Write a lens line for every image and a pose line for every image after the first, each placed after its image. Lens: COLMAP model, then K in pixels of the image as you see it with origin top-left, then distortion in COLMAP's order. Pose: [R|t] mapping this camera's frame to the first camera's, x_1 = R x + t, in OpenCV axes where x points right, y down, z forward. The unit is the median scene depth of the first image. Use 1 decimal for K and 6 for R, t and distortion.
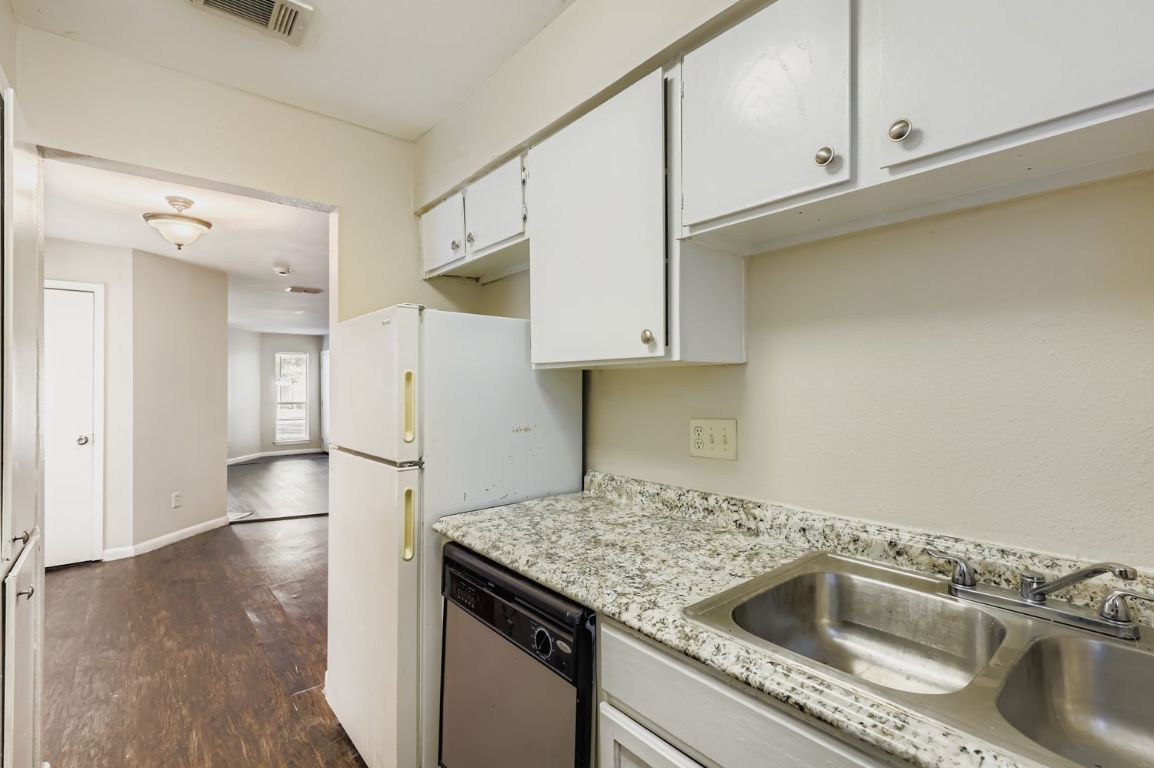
lens RADIAL K [[548.3, 0, 577.0], [0, 548.3, 384.0], [0, 0, 1]] dist [0.000022, -0.000393]
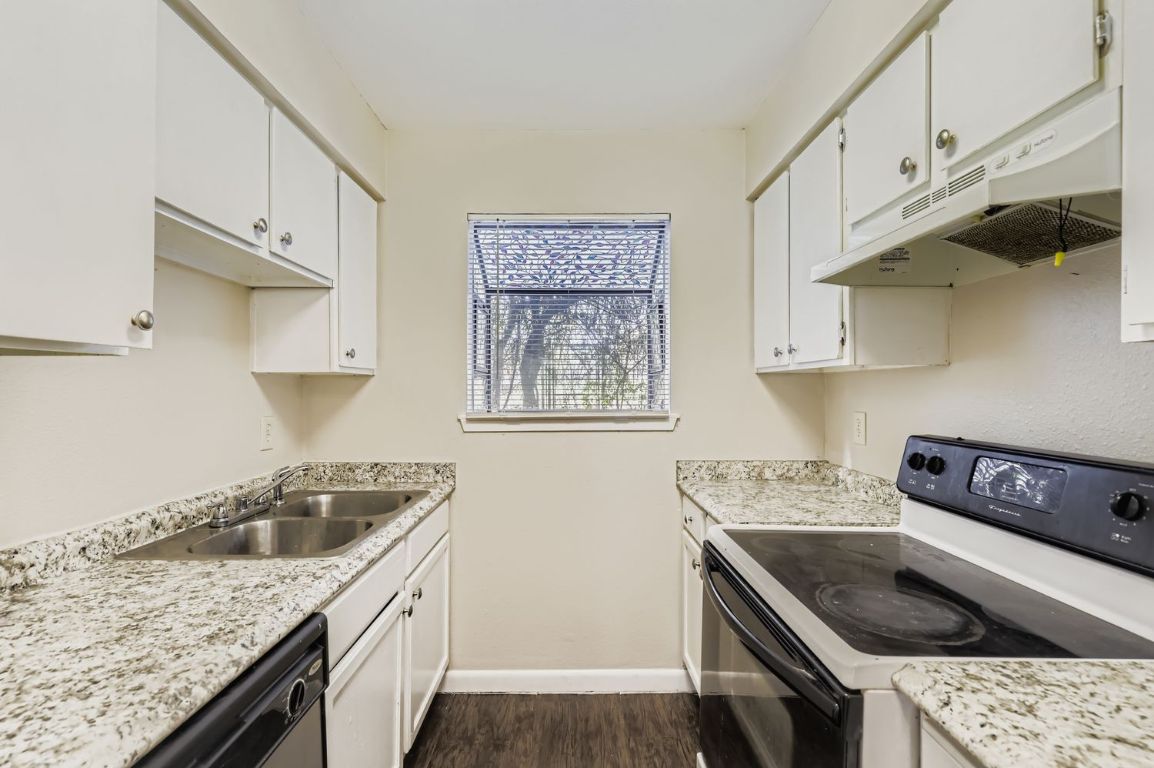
lens RADIAL K [[548.3, 0, 577.0], [0, 548.3, 384.0], [0, 0, 1]] dist [0.000022, -0.000393]
pose [[-0.782929, 0.009617, 0.622036, -0.830695], [0.001690, 0.999910, -0.013332, 0.004783], [-0.622108, -0.009387, -0.782875, 1.254479]]
